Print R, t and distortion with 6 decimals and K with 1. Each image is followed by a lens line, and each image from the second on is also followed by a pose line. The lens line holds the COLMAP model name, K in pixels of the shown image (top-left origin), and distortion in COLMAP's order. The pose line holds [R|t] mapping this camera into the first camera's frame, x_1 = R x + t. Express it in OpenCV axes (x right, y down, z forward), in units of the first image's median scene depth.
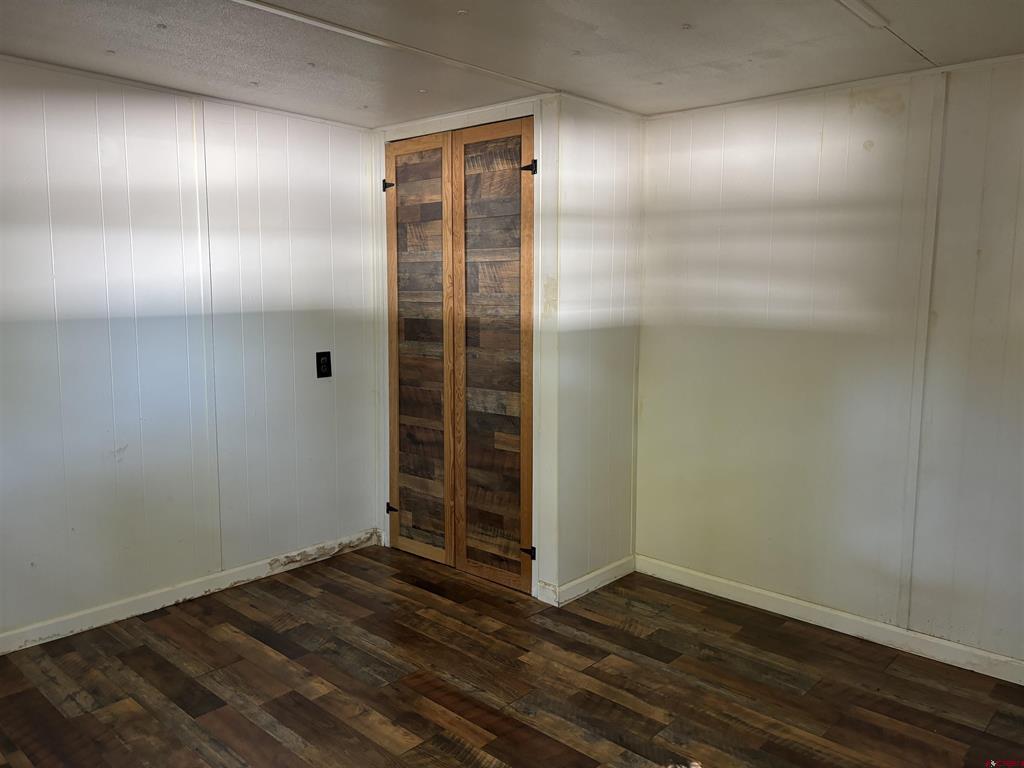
lens RADIAL K [[771.5, 0, 510.7], [0, 771.5, 387.0], [0, 0, 1]] dist [0.039933, -0.046841]
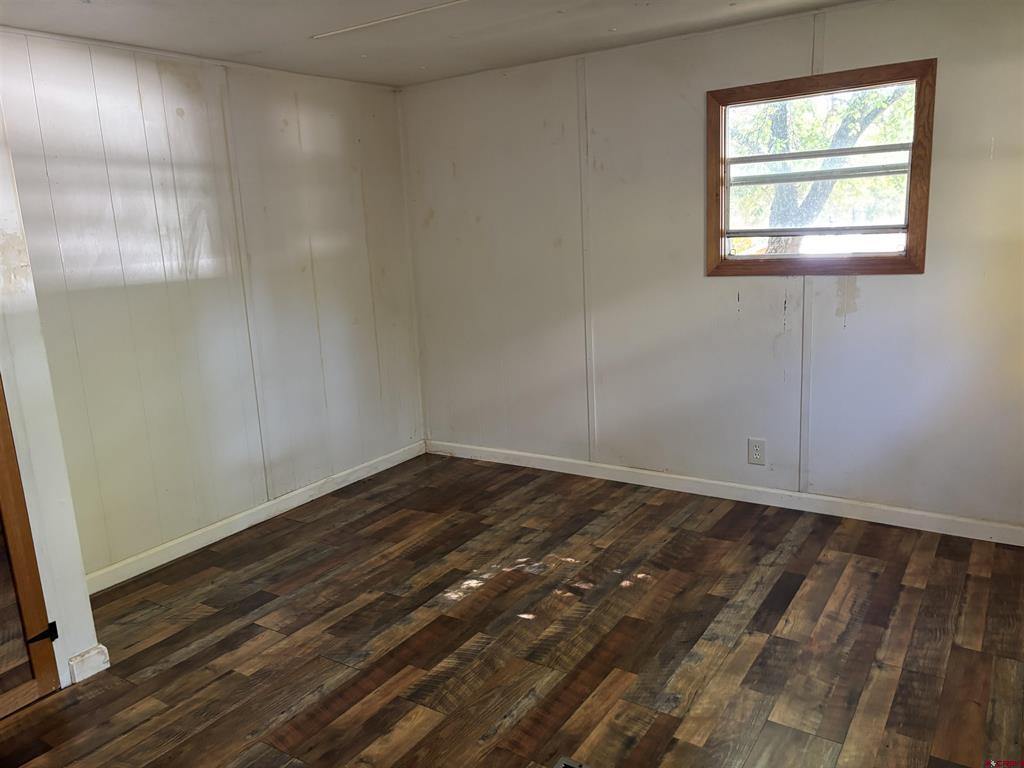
lens RADIAL K [[771.5, 0, 504.9], [0, 771.5, 379.9], [0, 0, 1]] dist [0.039933, -0.046841]
pose [[-0.140275, -0.200236, 0.969654, -0.807086], [0.183067, 0.957206, 0.224149, -0.106003], [-0.973041, 0.208954, -0.097616, 0.744019]]
